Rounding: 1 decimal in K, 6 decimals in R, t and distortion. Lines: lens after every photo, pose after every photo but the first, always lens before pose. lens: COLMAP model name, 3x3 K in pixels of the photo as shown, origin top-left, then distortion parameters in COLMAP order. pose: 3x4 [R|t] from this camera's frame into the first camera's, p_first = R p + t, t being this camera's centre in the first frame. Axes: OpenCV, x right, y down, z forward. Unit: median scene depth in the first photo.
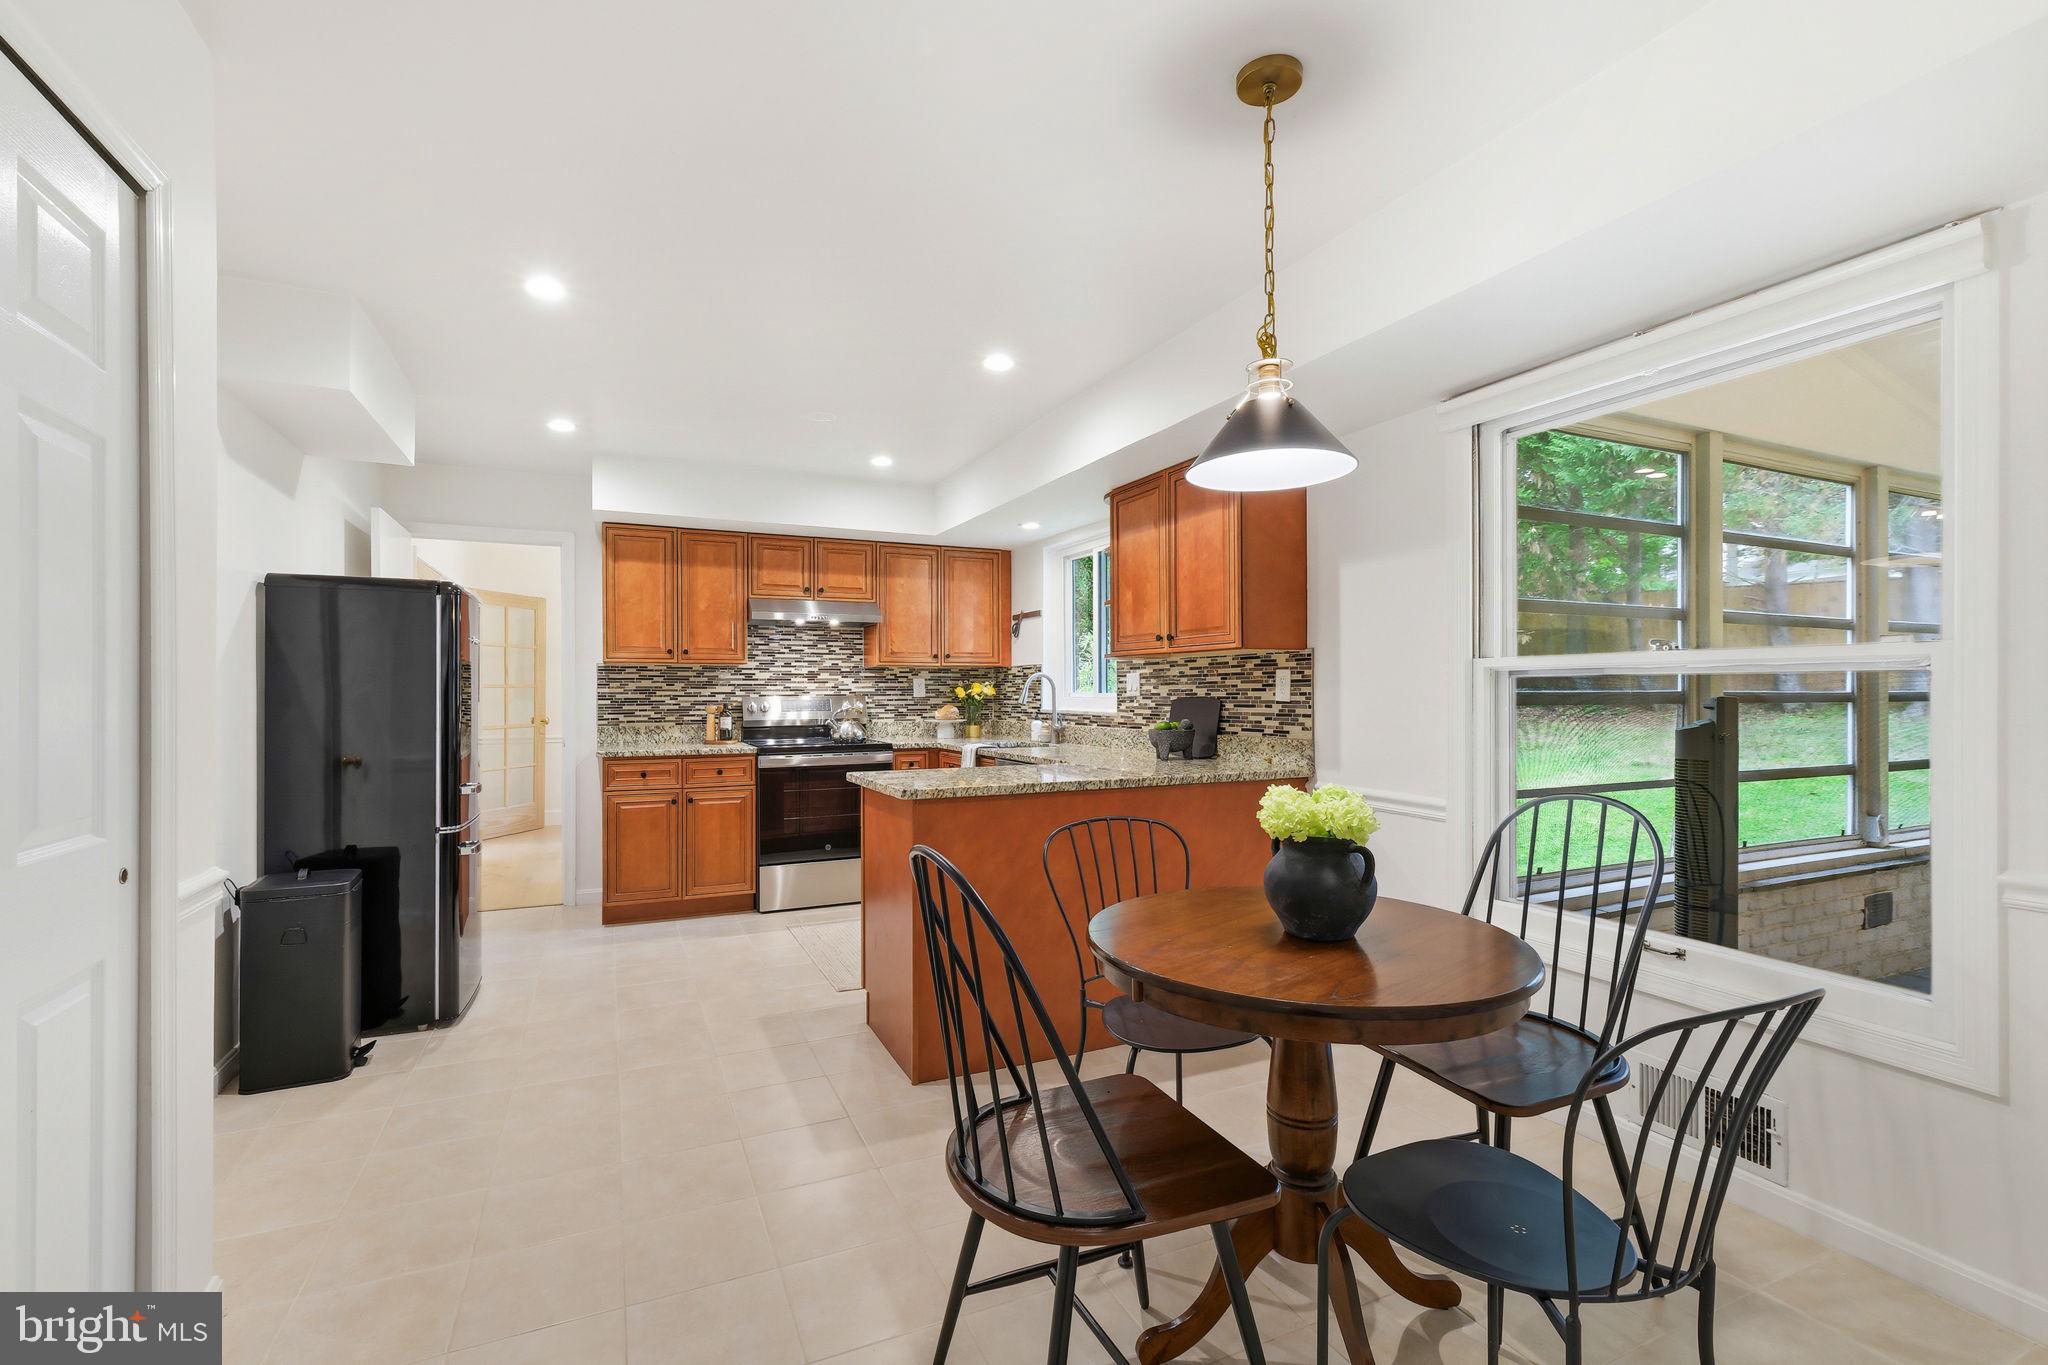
lens RADIAL K [[902.9, 0, 1025.4], [0, 902.9, 680.0], [0, 0, 1]] dist [-0.002112, 0.000063]
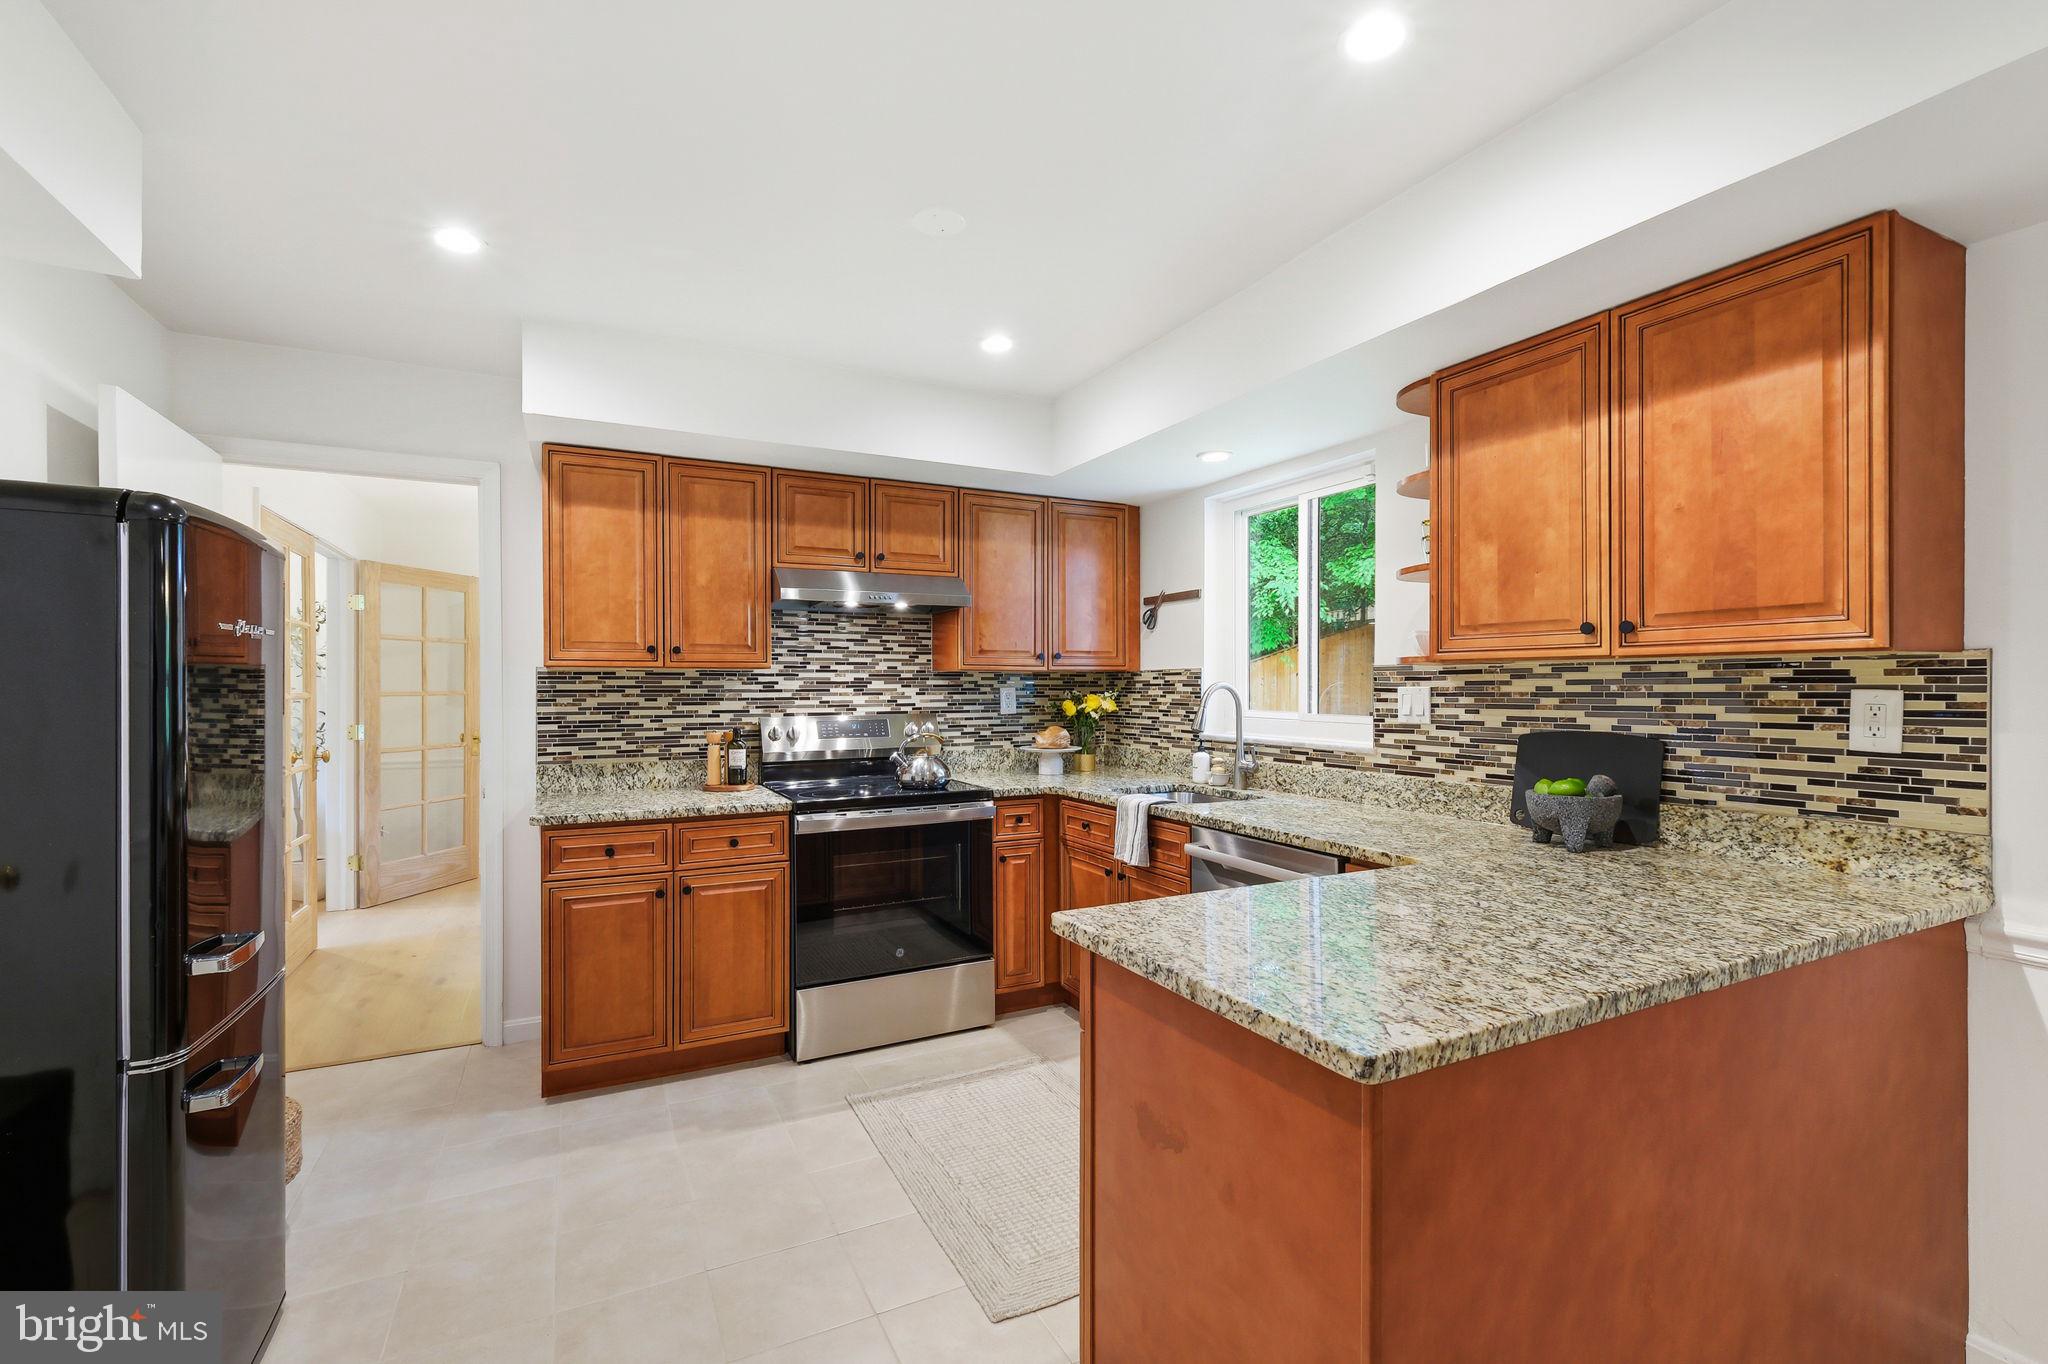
lens RADIAL K [[902.9, 0, 1025.4], [0, 902.9, 679.5], [0, 0, 1]] dist [-0.002112, 0.000063]
pose [[0.999503, 0.001035, 0.031503, -0.146321], [-0.001203, 0.999985, 0.005295, -0.013534], [-0.031497, -0.005331, 0.999490, 0.345716]]
